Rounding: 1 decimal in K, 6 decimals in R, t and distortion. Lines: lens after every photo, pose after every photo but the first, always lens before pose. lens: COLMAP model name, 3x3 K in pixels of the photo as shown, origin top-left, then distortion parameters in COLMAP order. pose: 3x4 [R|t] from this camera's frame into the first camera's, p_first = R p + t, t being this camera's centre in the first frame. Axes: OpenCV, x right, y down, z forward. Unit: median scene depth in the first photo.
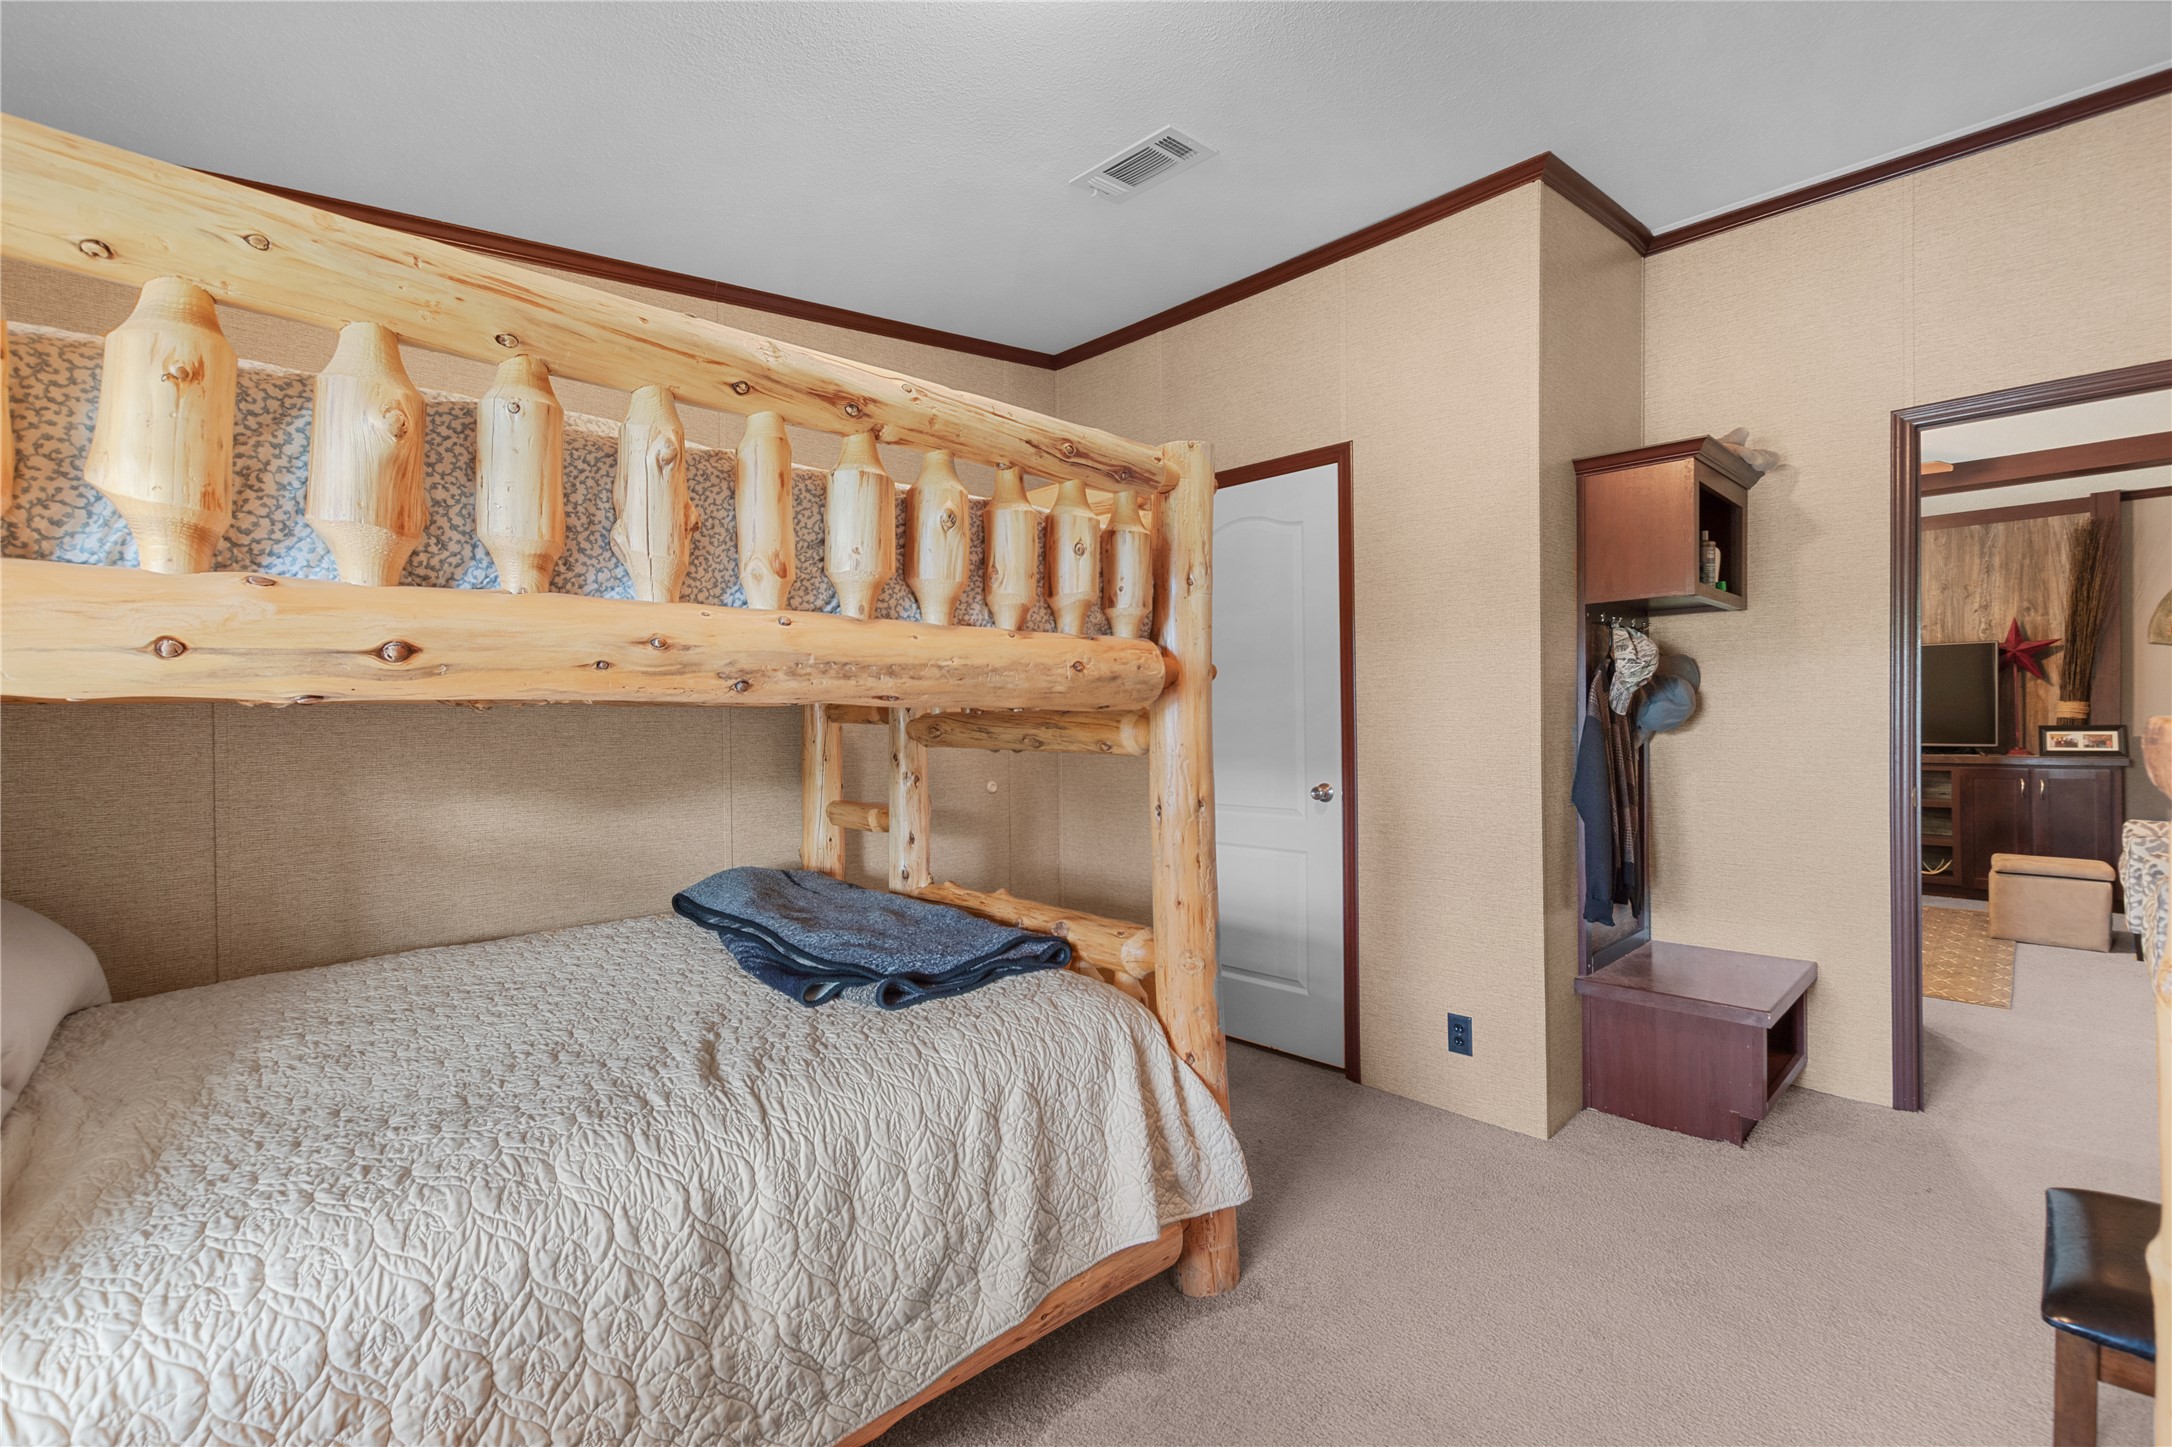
lens RADIAL K [[949.4, 0, 1084.0], [0, 949.4, 726.8], [0, 0, 1]] dist [-0.002359, -0.000469]
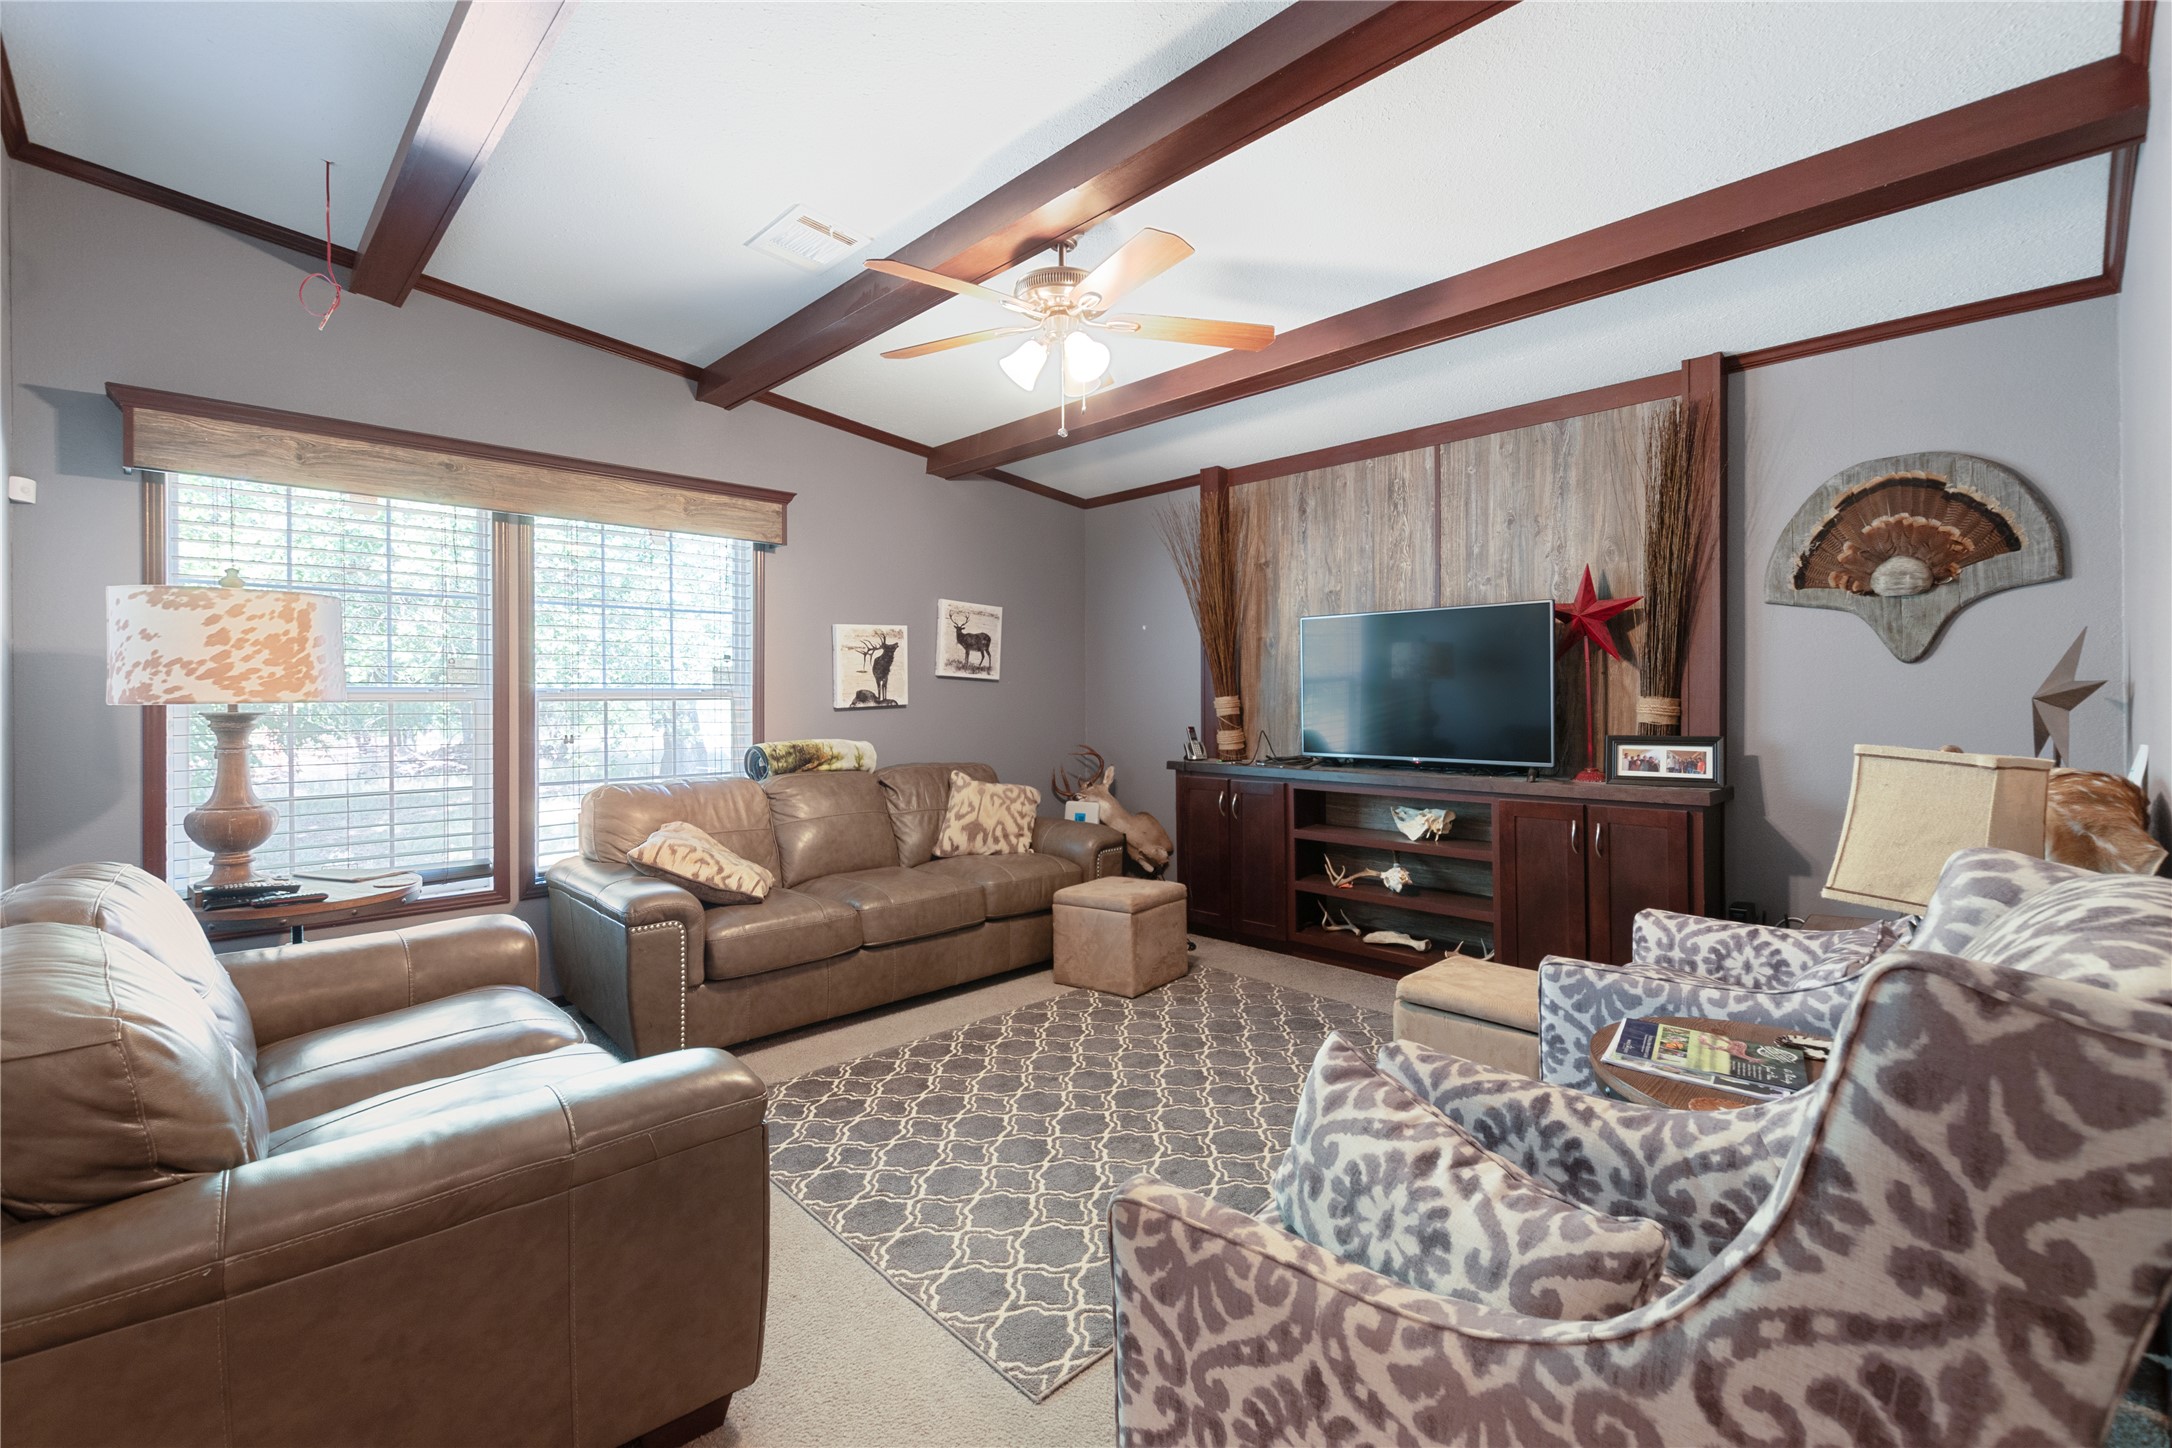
lens RADIAL K [[949.4, 0, 1088.1], [0, 949.4, 712.0], [0, 0, 1]] dist [-0.002359, -0.000469]
pose [[0.999948, 0.009003, 0.004723, 0.650556], [-0.009022, 0.999951, 0.004032, -0.015740], [-0.004687, -0.004074, 0.999981, 0.367752]]
